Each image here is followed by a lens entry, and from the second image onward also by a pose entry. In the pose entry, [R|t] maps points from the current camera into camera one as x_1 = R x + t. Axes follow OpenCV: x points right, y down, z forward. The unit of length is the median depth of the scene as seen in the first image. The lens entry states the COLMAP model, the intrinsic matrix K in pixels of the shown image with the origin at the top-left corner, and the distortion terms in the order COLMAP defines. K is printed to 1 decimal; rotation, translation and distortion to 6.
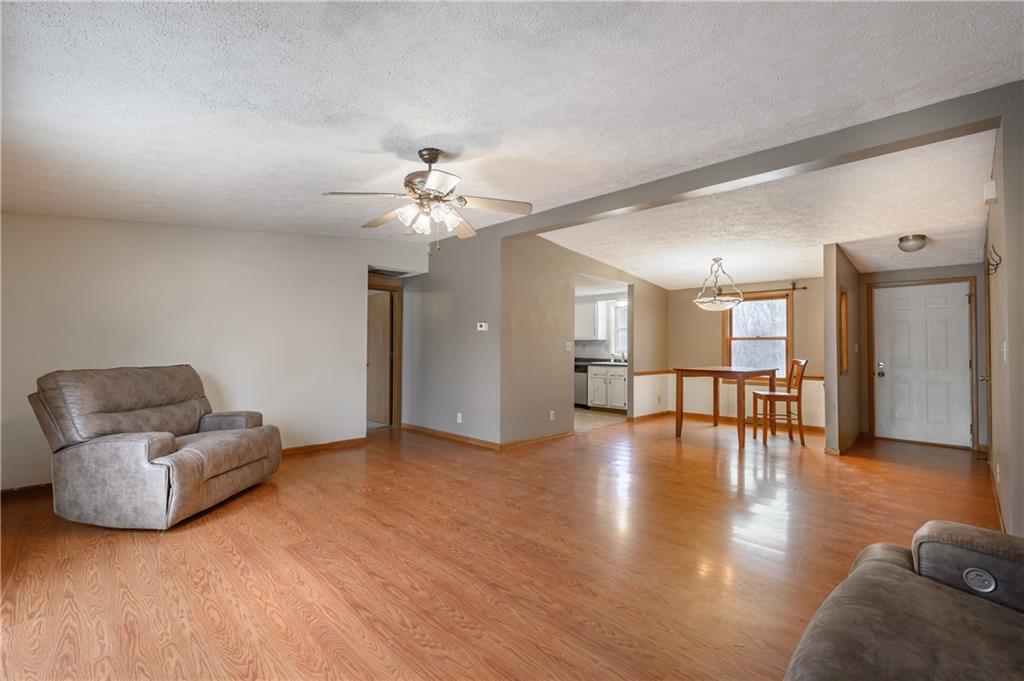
lens RADIAL K [[452.9, 0, 504.3], [0, 452.9, 339.8], [0, 0, 1]] dist [-0.002162, 0.000778]
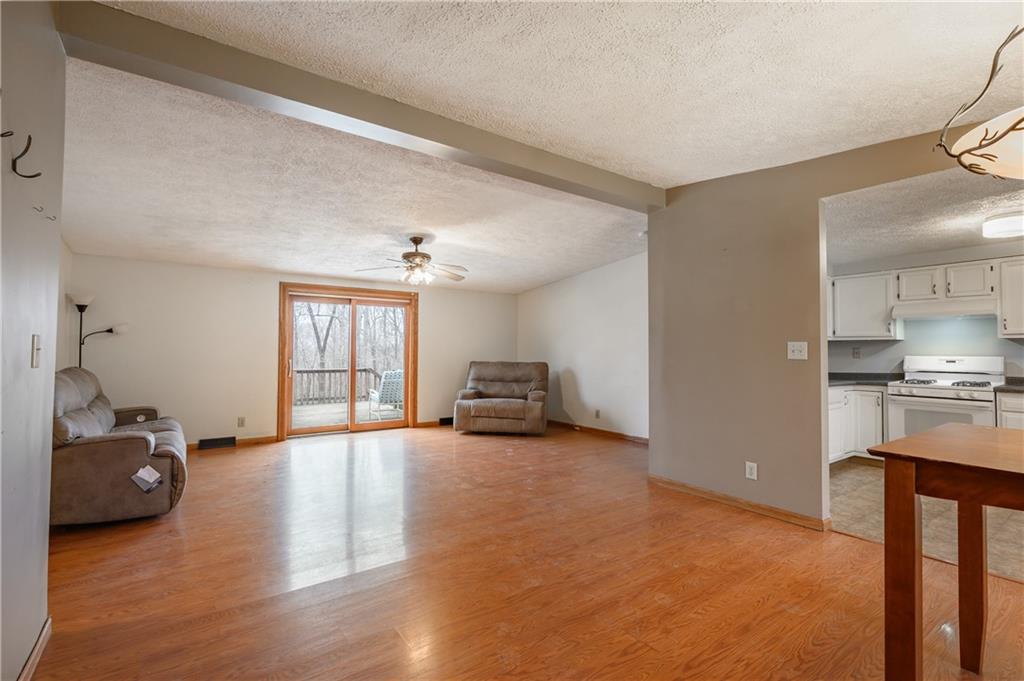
lens RADIAL K [[452.9, 0, 505.0], [0, 452.9, 336.7], [0, 0, 1]] dist [-0.002162, 0.000778]
pose [[-0.142345, -0.037957, -0.989089, 0.760189], [0.008216, 0.999185, -0.039527, 0.017641], [0.989783, -0.013753, -0.141917, 0.805138]]
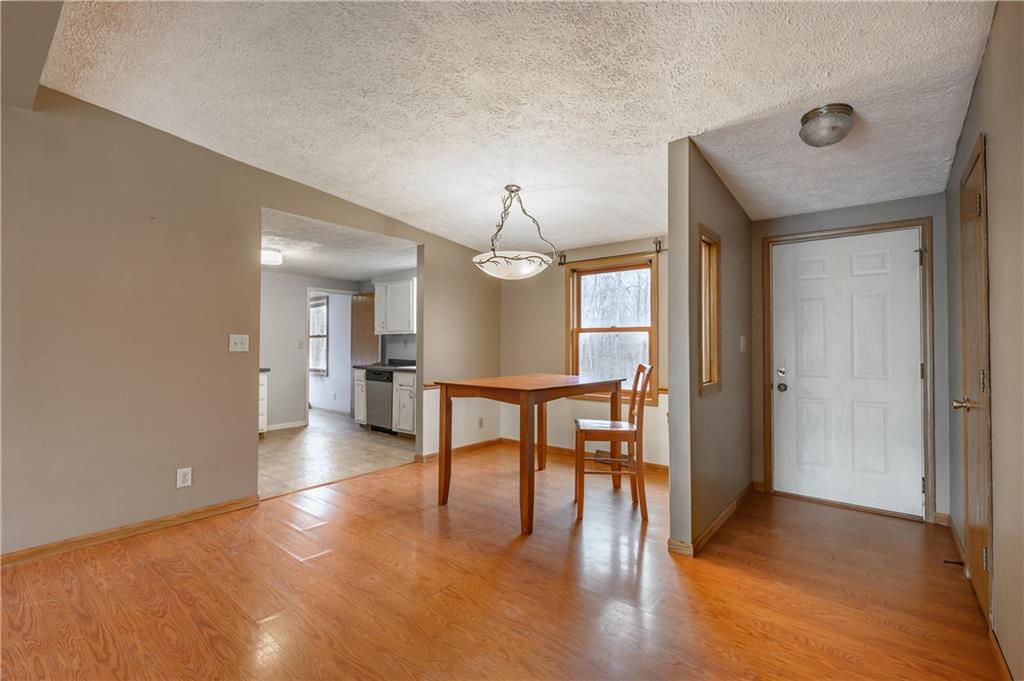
lens RADIAL K [[452.9, 0, 506.3], [0, 452.9, 341.1], [0, 0, 1]] dist [-0.002162, 0.000778]
pose [[0.994790, -0.003586, 0.101880, 0.410059], [0.002773, 0.999963, 0.008122, 0.008895], [-0.101905, -0.007797, 0.994764, 0.442713]]
